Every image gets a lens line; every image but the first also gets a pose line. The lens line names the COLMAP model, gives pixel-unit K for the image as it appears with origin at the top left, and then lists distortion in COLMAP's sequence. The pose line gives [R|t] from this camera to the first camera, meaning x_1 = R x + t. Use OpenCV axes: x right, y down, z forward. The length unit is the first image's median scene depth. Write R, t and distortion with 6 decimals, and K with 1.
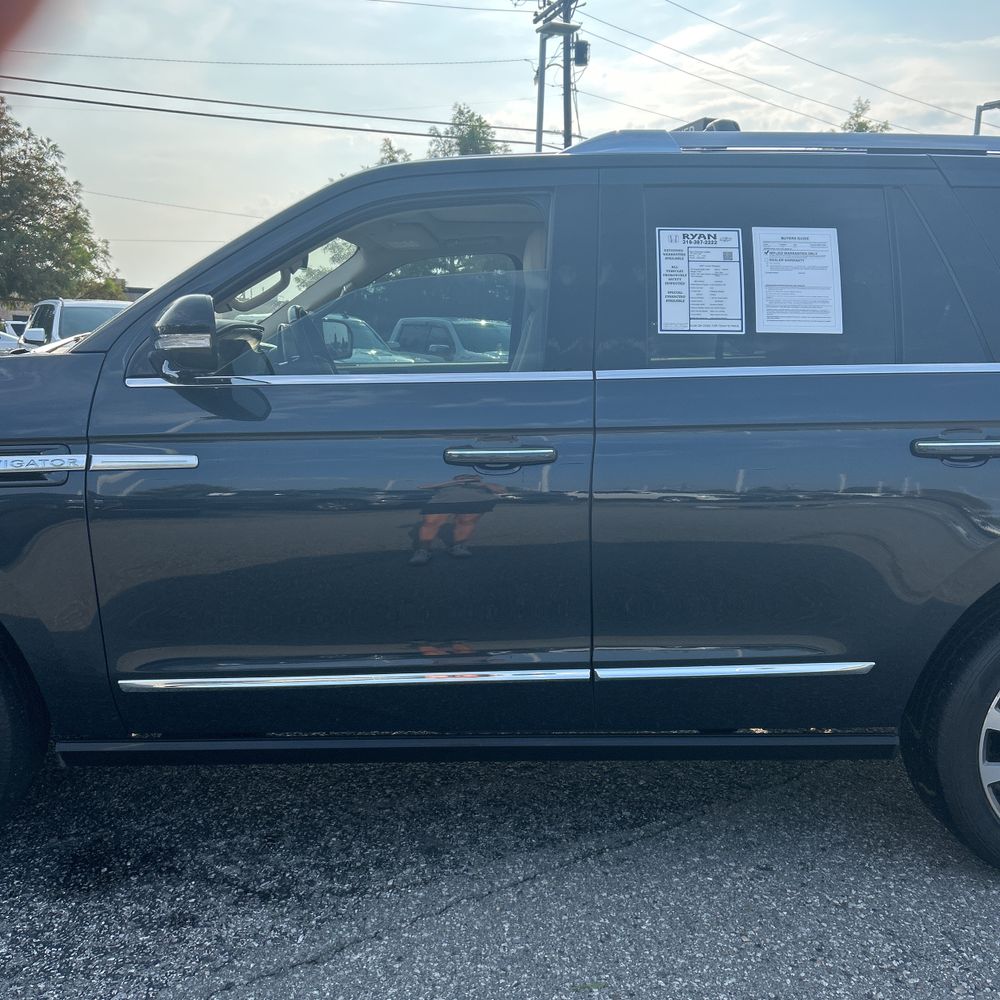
lens RADIAL K [[1007.0, 0, 502.6], [0, 1007.0, 518.8], [0, 0, 1]] dist [0.031322, 0.000000]
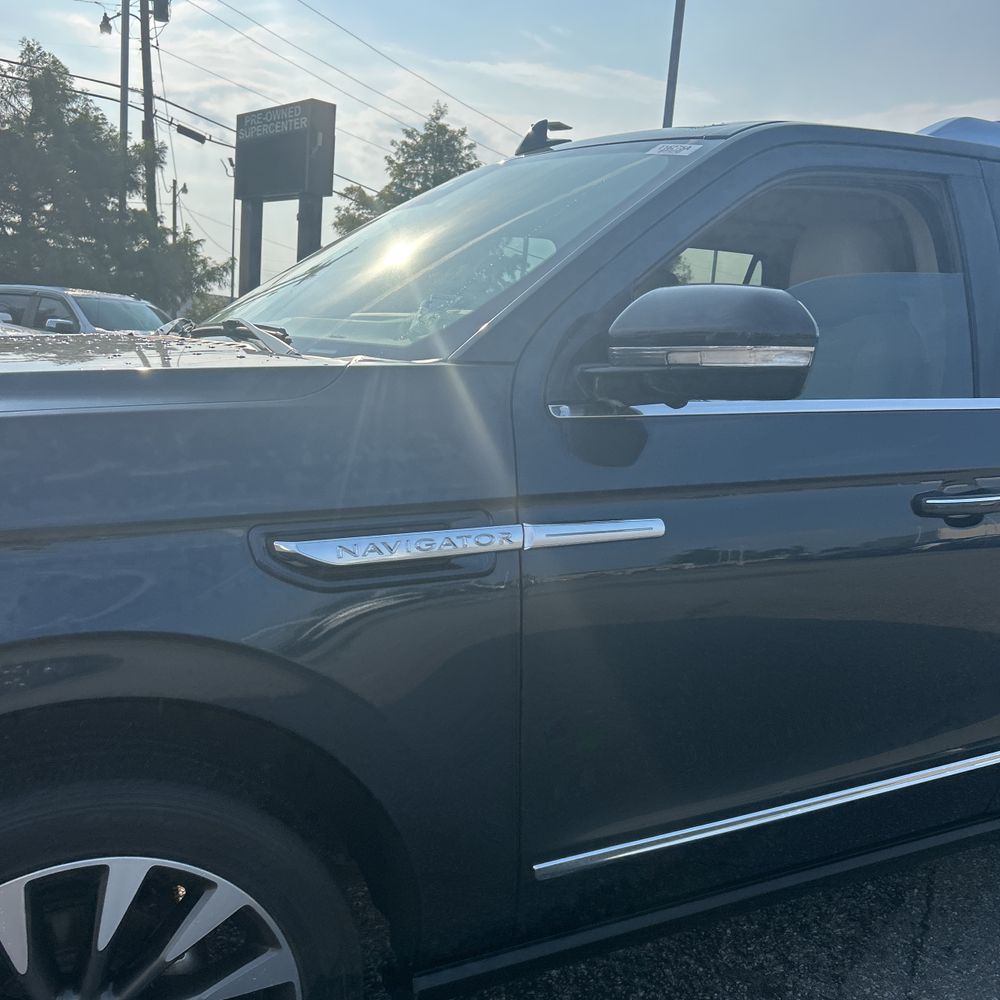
lens RADIAL K [[1007.0, 0, 483.6], [0, 1007.0, 501.9], [0, 0, 1]] dist [0.031322, 0.000000]
pose [[0.903843, -0.029217, 0.426866, -0.674630], [0.028919, 0.999556, 0.007183, -0.078913], [-0.426886, 0.005852, 0.904286, 0.413989]]
